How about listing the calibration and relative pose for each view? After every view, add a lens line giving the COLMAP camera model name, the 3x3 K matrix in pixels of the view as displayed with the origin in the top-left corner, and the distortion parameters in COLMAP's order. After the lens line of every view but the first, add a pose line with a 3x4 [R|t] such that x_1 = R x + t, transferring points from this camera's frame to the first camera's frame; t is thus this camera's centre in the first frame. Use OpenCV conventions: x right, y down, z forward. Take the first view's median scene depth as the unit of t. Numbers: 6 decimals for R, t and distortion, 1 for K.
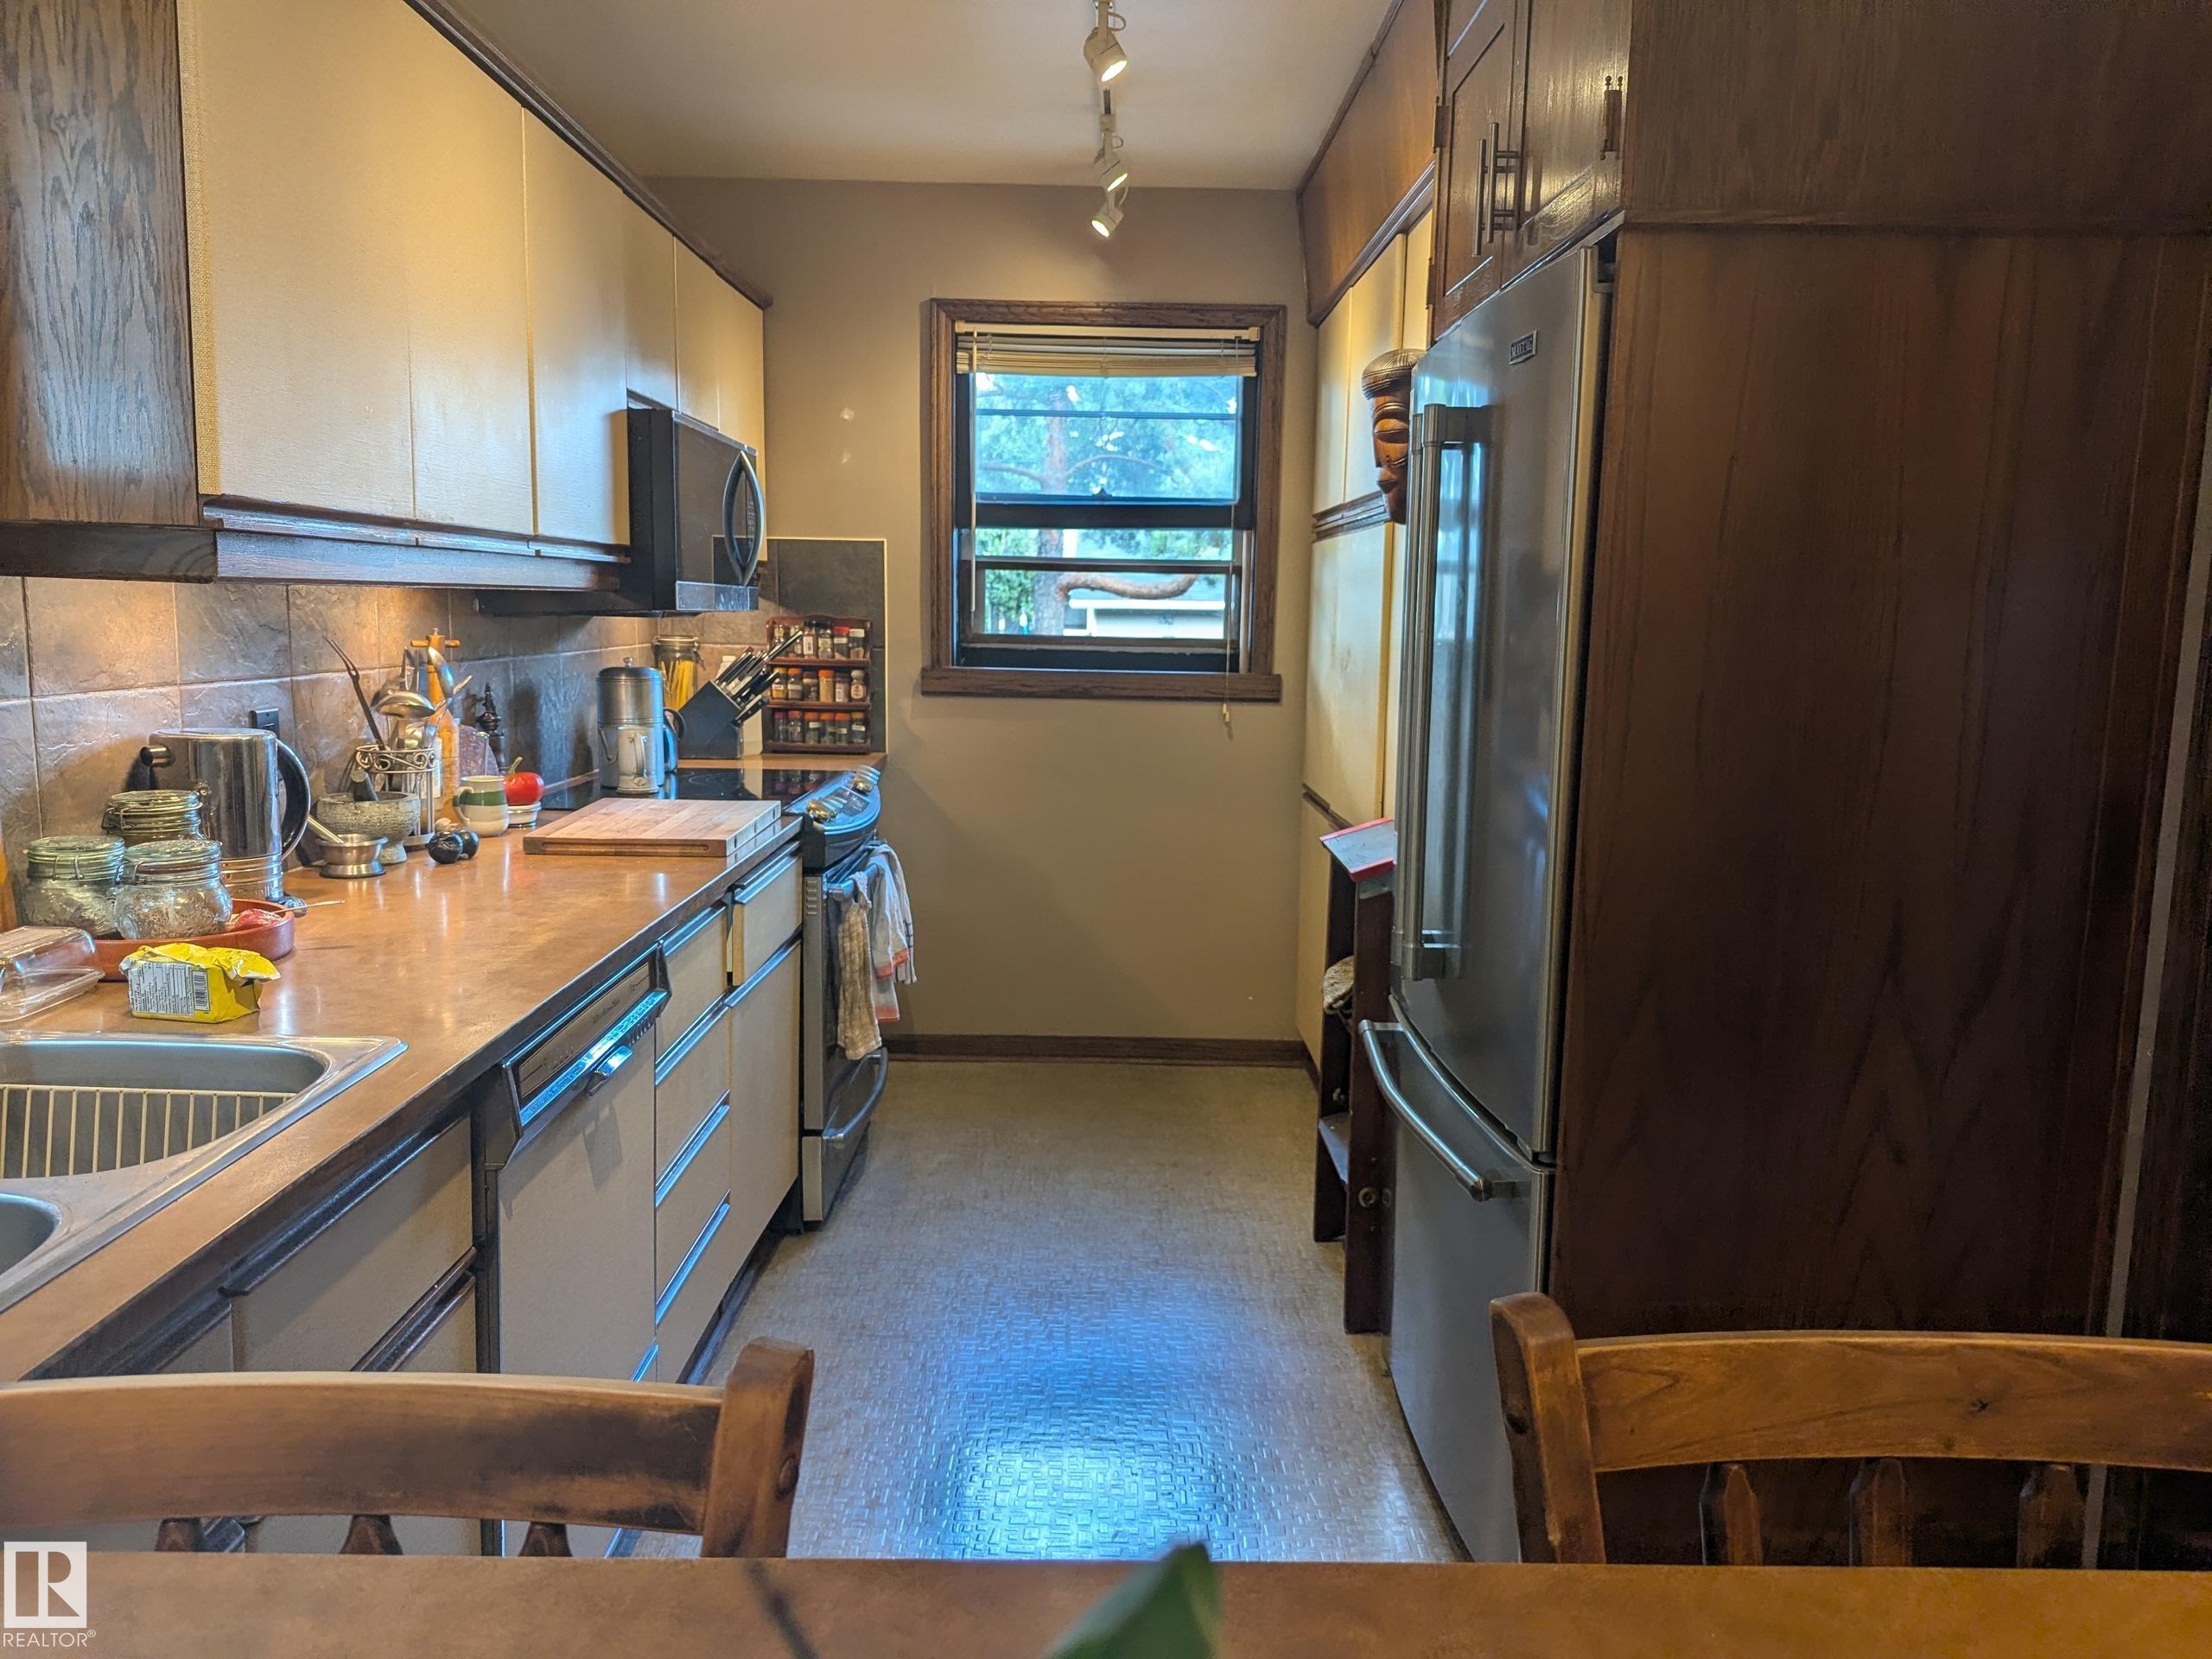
lens RADIAL K [[1574.9, 0, 1102.5], [0, 1574.9, 820.3], [0, 0, 1]] dist [0.076664, -0.064789]
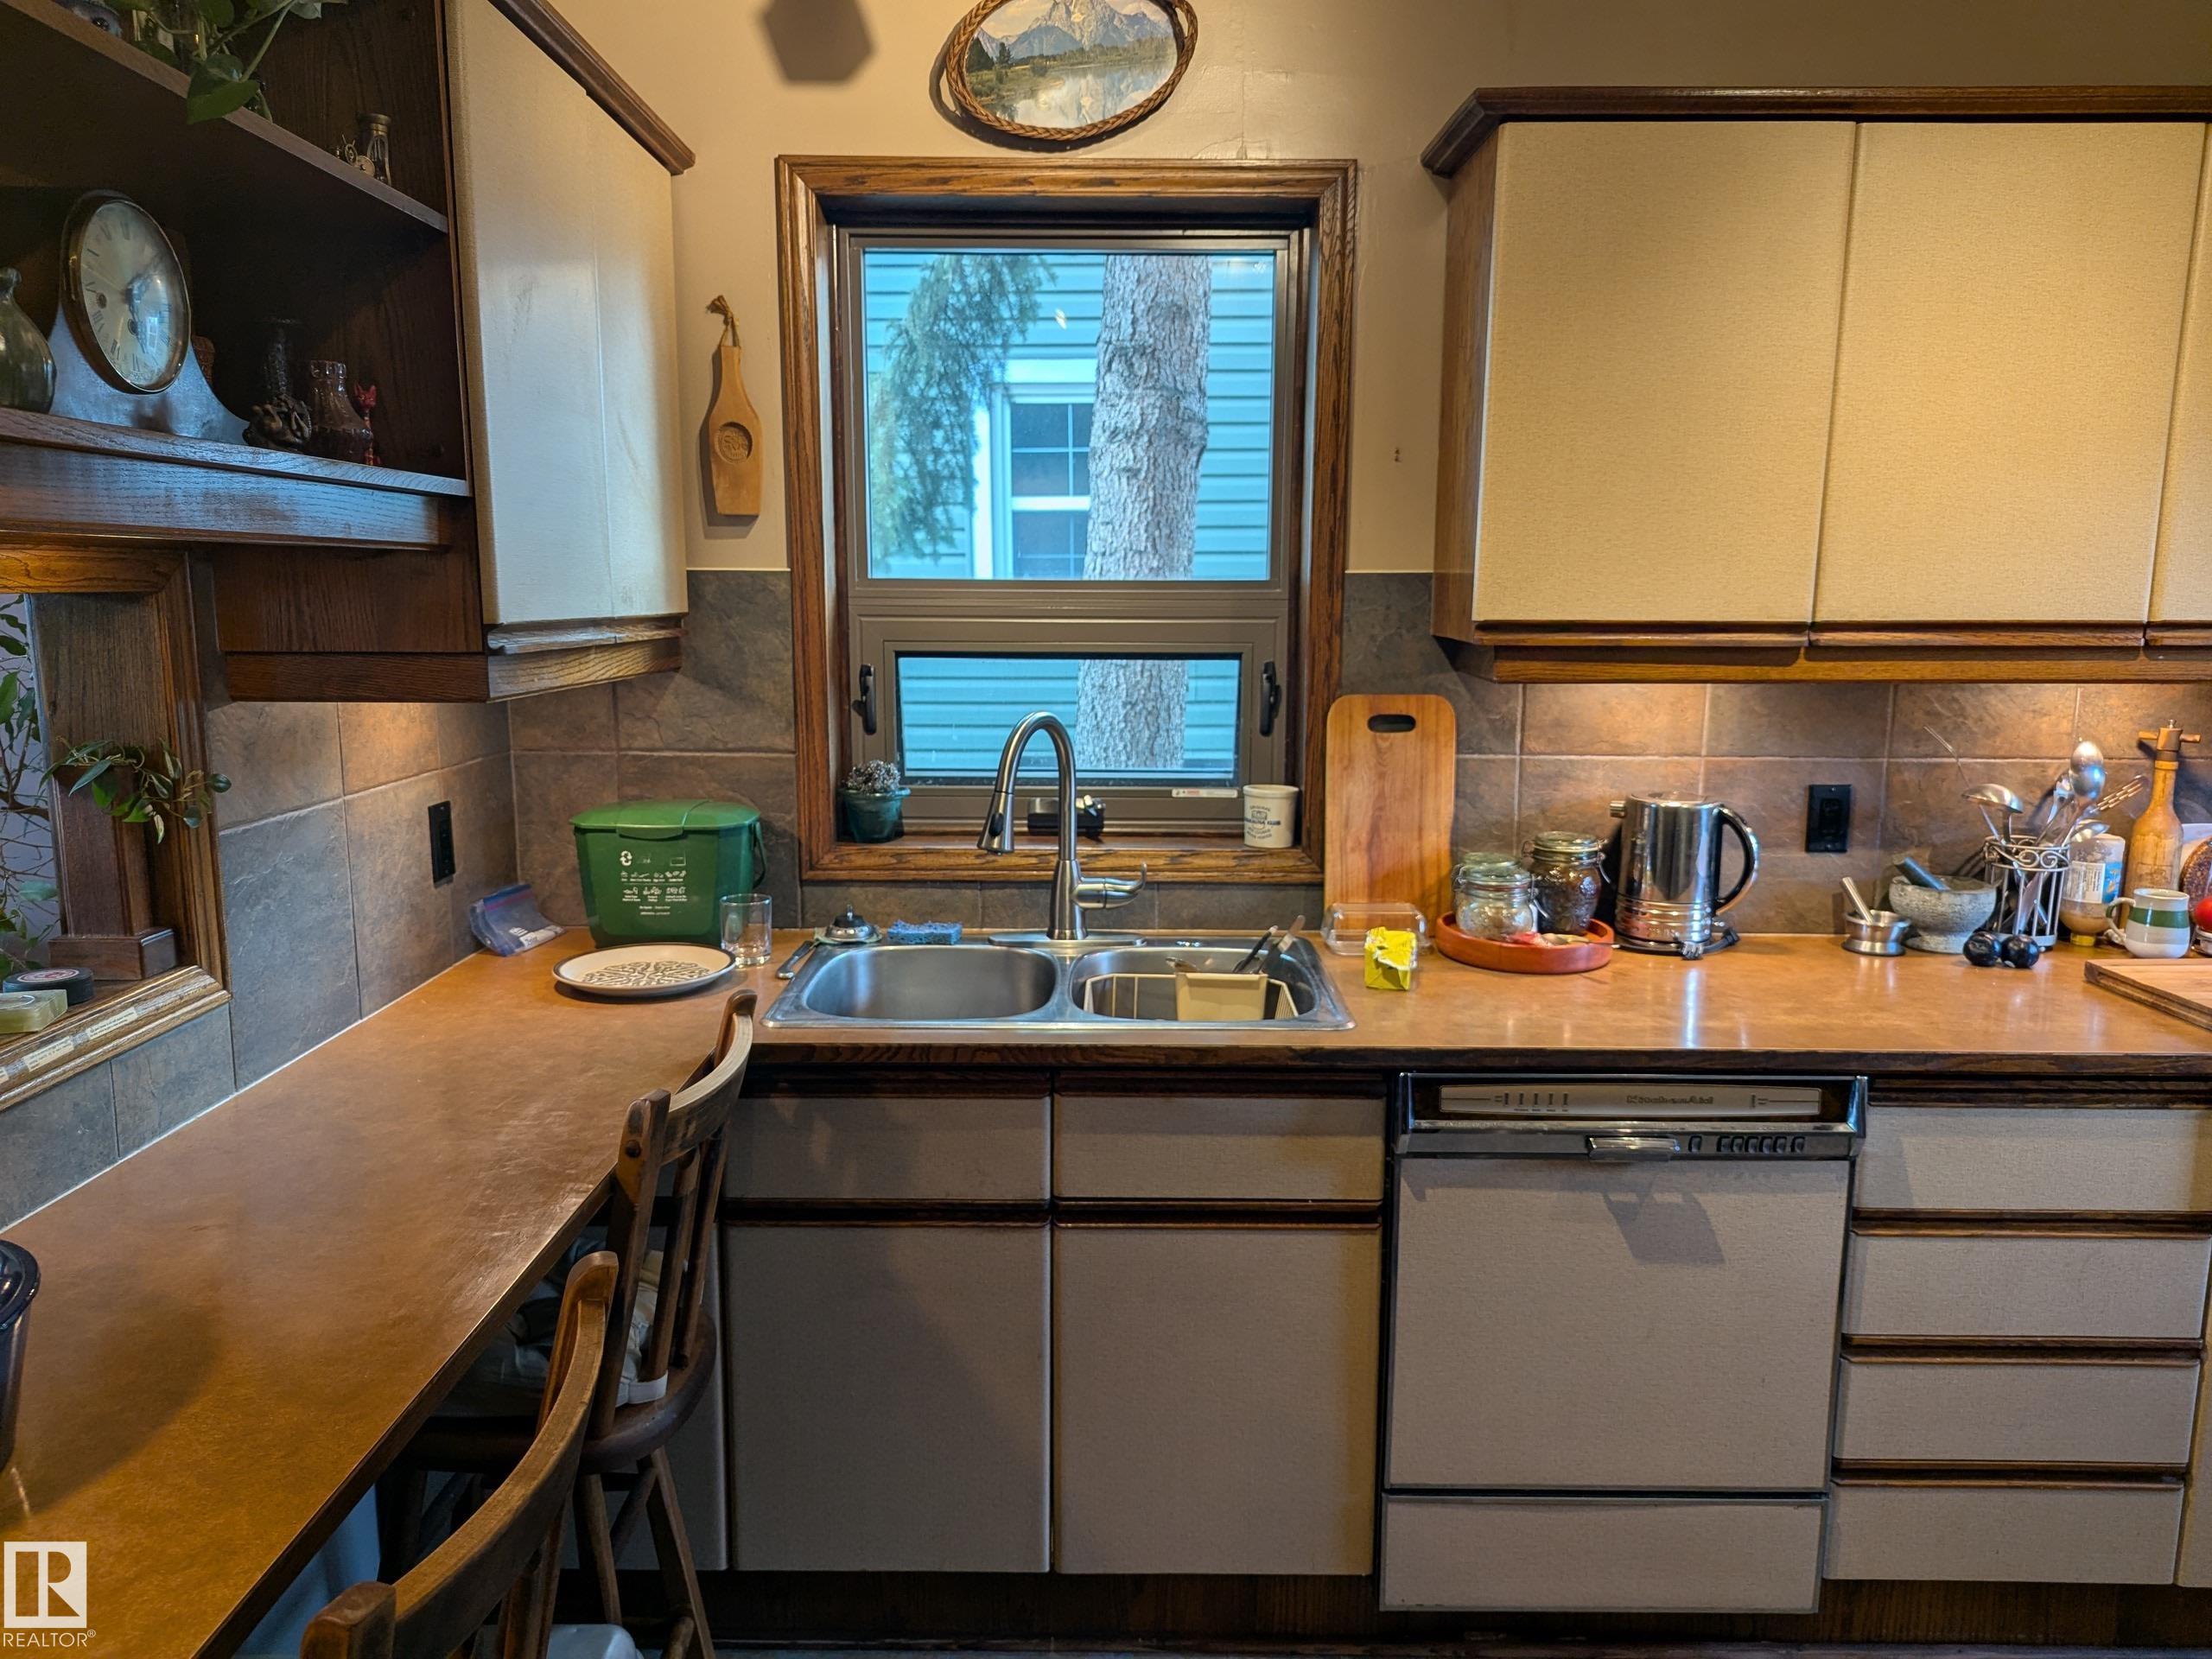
lens RADIAL K [[1574.9, 0, 1102.5], [0, 1574.9, 820.3], [0, 0, 1]] dist [0.076664, -0.064789]
pose [[0.002124, 0.126442, -0.991972, 0.593292], [-0.145933, 0.981393, 0.124782, -0.114726], [0.989292, 0.144496, 0.020537, 0.504789]]
